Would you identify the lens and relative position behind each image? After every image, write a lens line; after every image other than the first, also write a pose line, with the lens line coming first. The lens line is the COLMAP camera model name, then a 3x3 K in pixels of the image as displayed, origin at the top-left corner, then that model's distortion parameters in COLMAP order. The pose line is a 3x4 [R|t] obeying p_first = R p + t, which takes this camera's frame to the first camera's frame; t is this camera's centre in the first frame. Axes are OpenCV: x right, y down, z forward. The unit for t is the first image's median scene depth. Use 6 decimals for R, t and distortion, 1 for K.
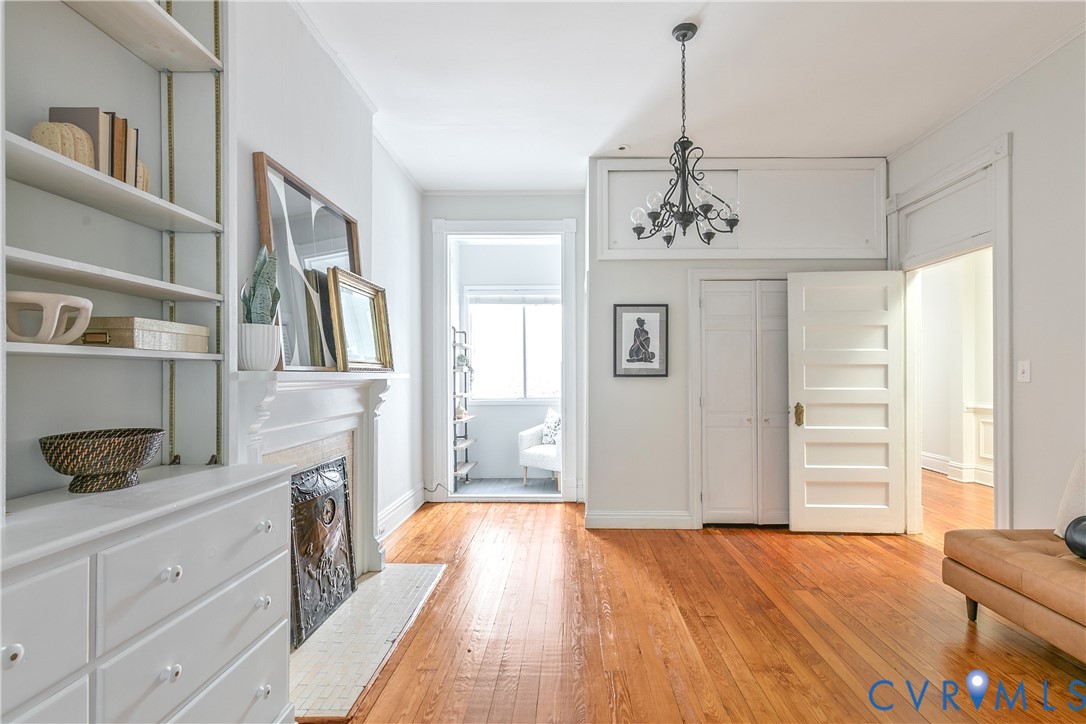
lens RADIAL K [[493.1, 0, 564.7], [0, 493.1, 376.8], [0, 0, 1]] dist [0.013338, -0.001844]
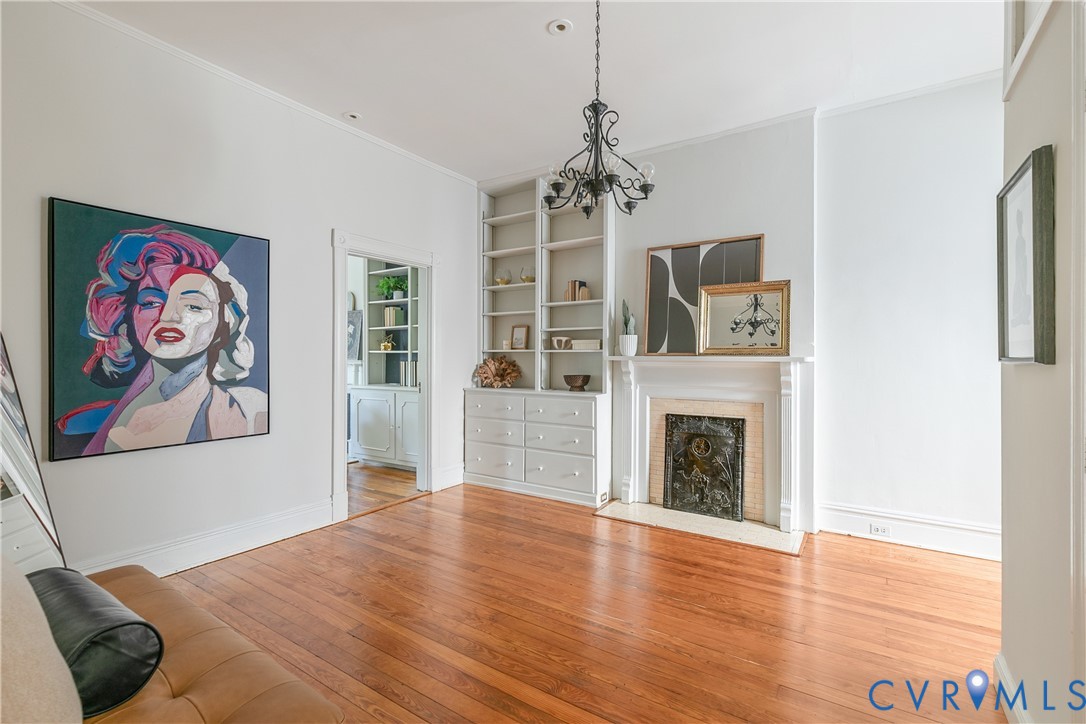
lens RADIAL K [[493.1, 0, 544.3], [0, 493.1, 361.5], [0, 0, 1]] dist [0.013338, -0.001844]
pose [[-0.543781, 0.003426, -0.839220, 2.068628], [-0.001331, 0.999987, 0.004945, 0.005443], [0.839226, 0.003806, -0.543769, 2.757465]]
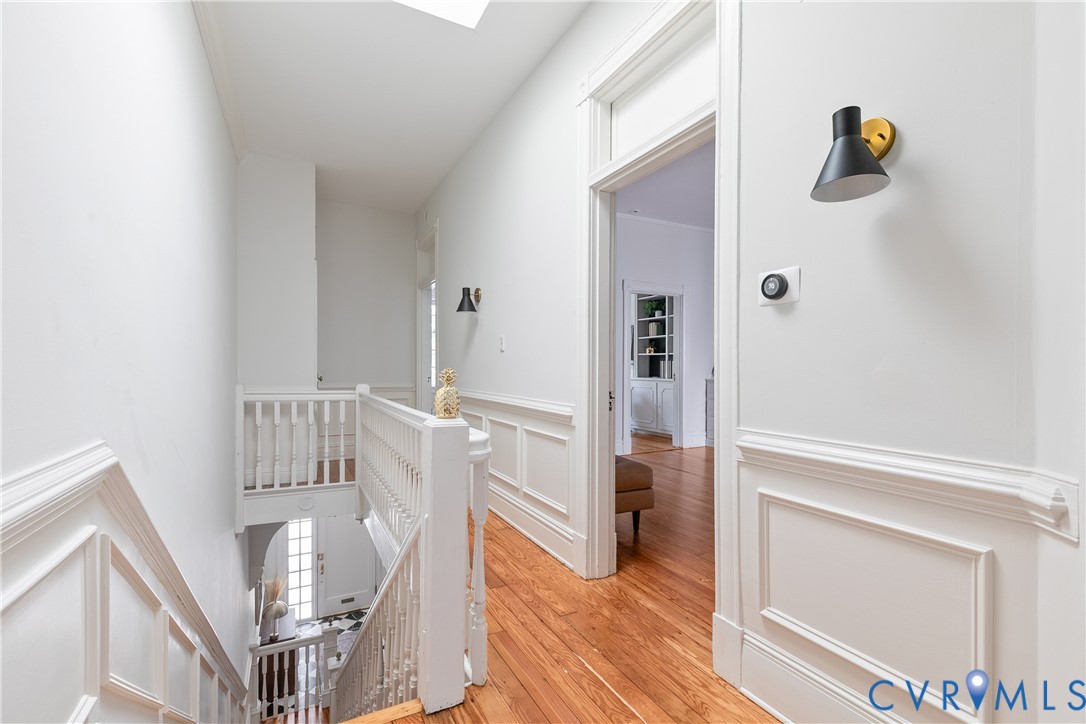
lens RADIAL K [[493.1, 0, 545.2], [0, 493.1, 366.2], [0, 0, 1]] dist [0.013338, -0.001844]
pose [[-0.878617, -0.000854, -0.477527, 3.388557], [0.000012, 0.999998, -0.001811, 0.113656], [0.477528, -0.001597, -0.878615, 4.131305]]
